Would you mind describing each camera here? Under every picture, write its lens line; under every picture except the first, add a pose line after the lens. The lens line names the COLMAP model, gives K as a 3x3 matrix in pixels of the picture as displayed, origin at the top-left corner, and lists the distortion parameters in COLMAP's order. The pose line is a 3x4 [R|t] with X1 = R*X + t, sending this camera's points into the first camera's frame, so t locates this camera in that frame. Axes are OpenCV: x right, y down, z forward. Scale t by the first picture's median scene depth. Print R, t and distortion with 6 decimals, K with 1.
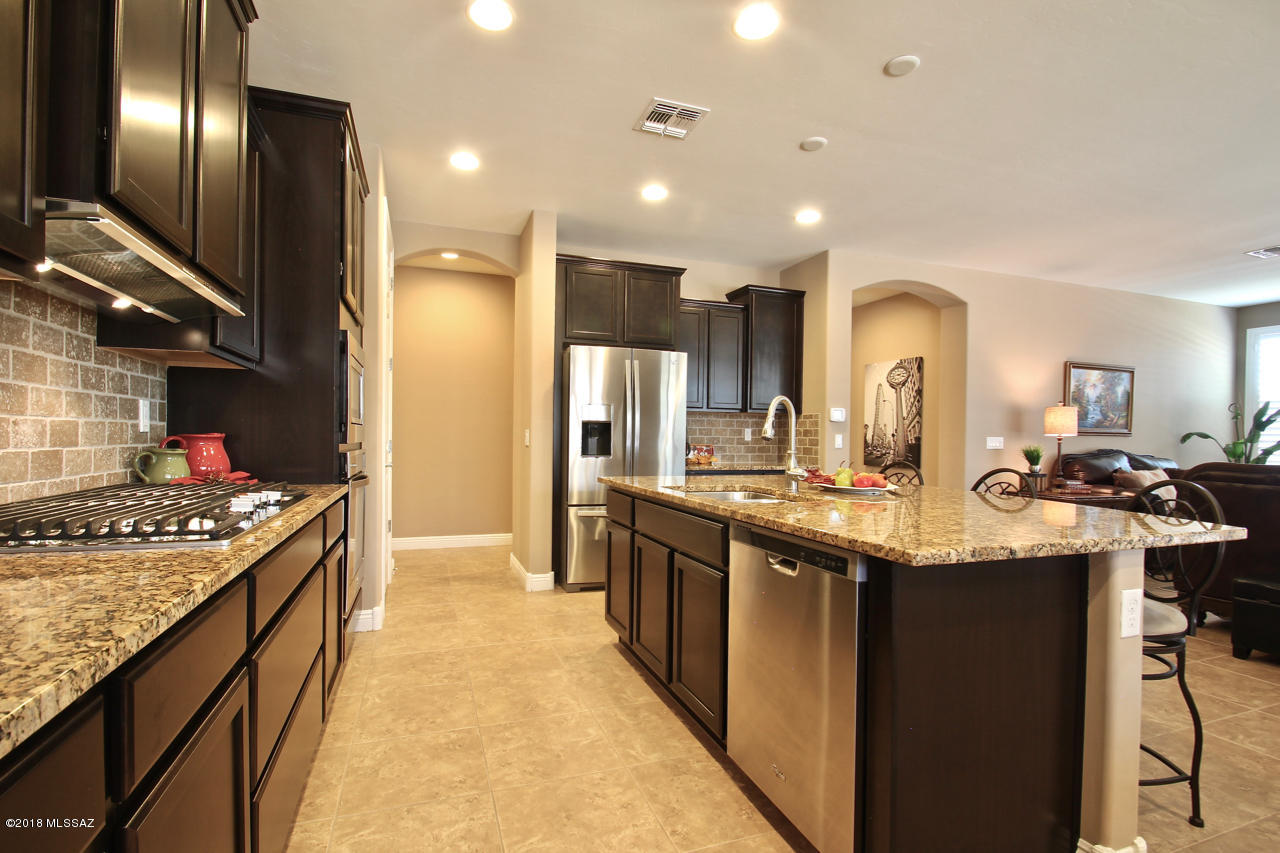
lens RADIAL K [[593.3, 0, 630.0], [0, 593.3, 440.6], [0, 0, 1]] dist [0.010313, -0.014779]
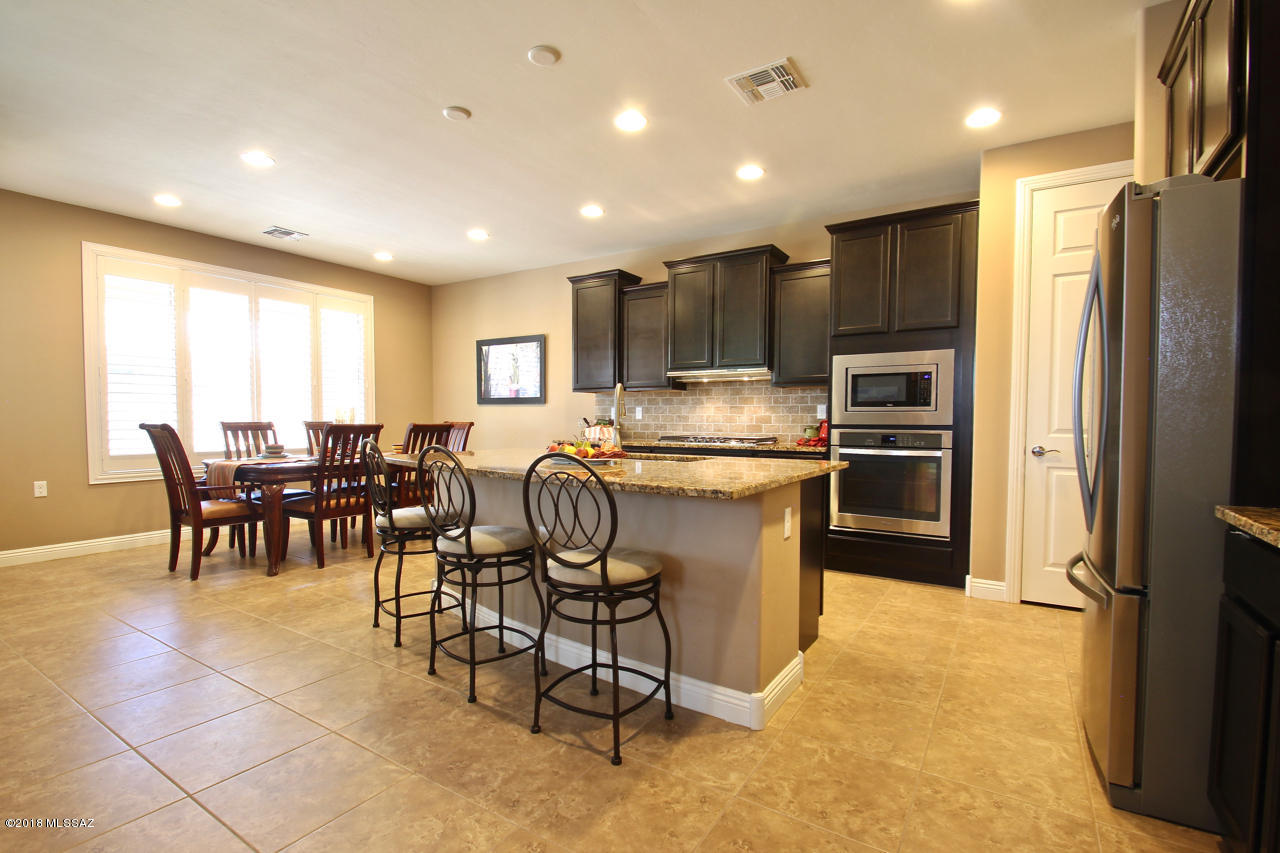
lens RADIAL K [[593.3, 0, 634.8], [0, 593.3, 444.0], [0, 0, 1]] dist [0.010313, -0.014779]
pose [[-0.787429, 0.010946, -0.616308, 0.489208], [-0.016465, 0.999112, 0.038781, 0.002674], [0.616186, 0.040685, -0.786549, 0.975059]]
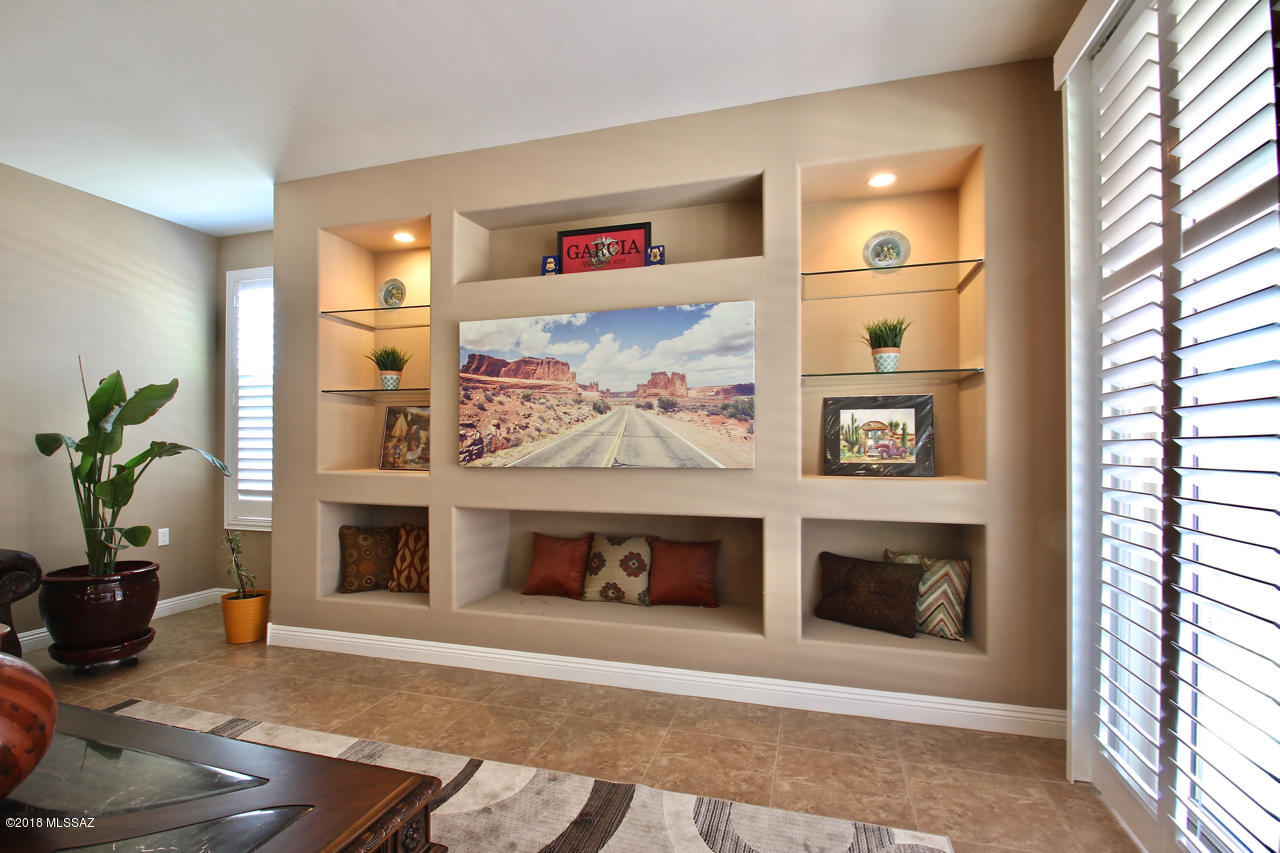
lens RADIAL K [[593.3, 0, 637.5], [0, 593.3, 447.6], [0, 0, 1]] dist [0.010313, -0.014779]
pose [[0.586901, -0.010868, 0.809585, 1.055123], [0.011887, 0.999918, 0.004805, 0.002082], [-0.809571, 0.006804, 0.586982, 0.361753]]
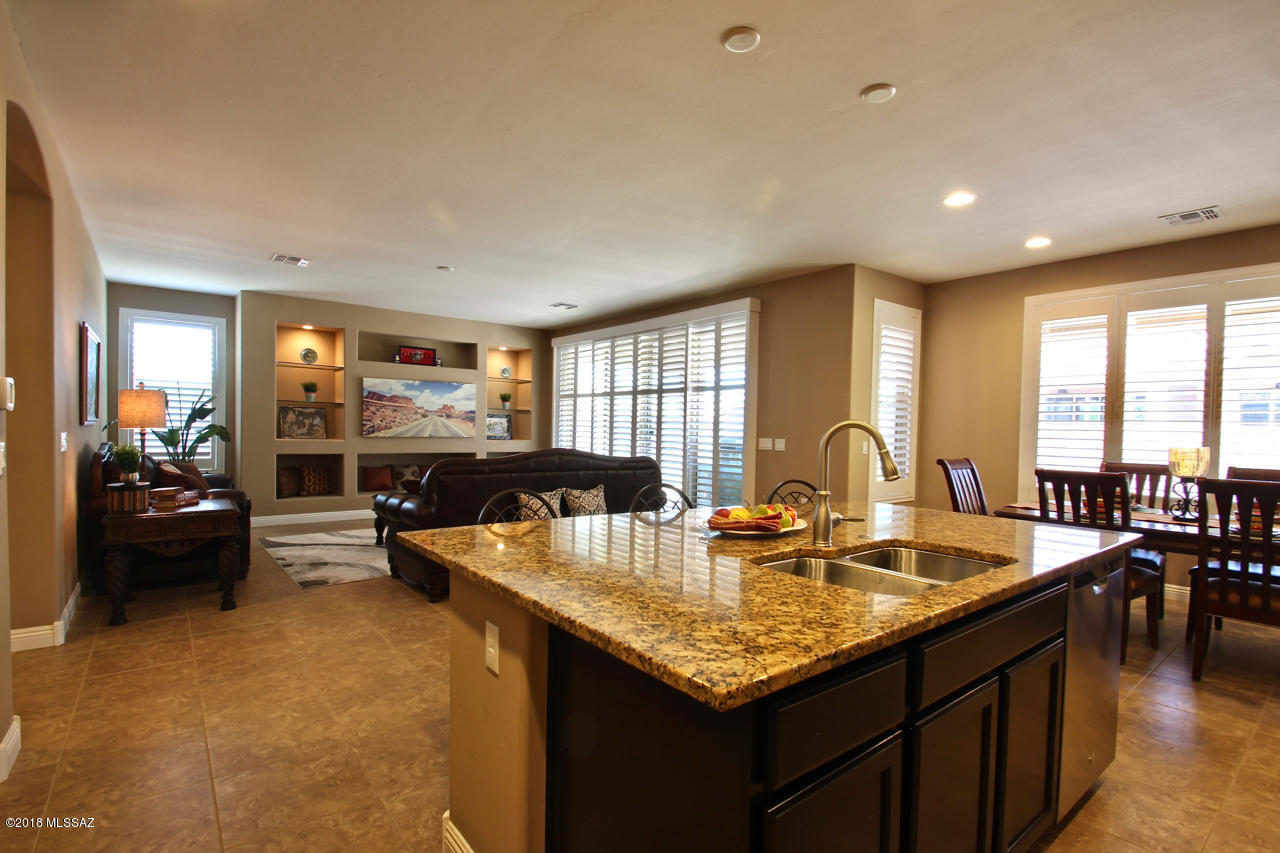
lens RADIAL K [[593.3, 0, 627.6], [0, 593.3, 443.5], [0, 0, 1]] dist [0.010313, -0.014779]
pose [[-0.327204, -0.044486, 0.943906, -0.164335], [-0.018245, 0.999002, 0.040759, -0.033226], [-0.944777, -0.003885, -0.327690, 0.721891]]
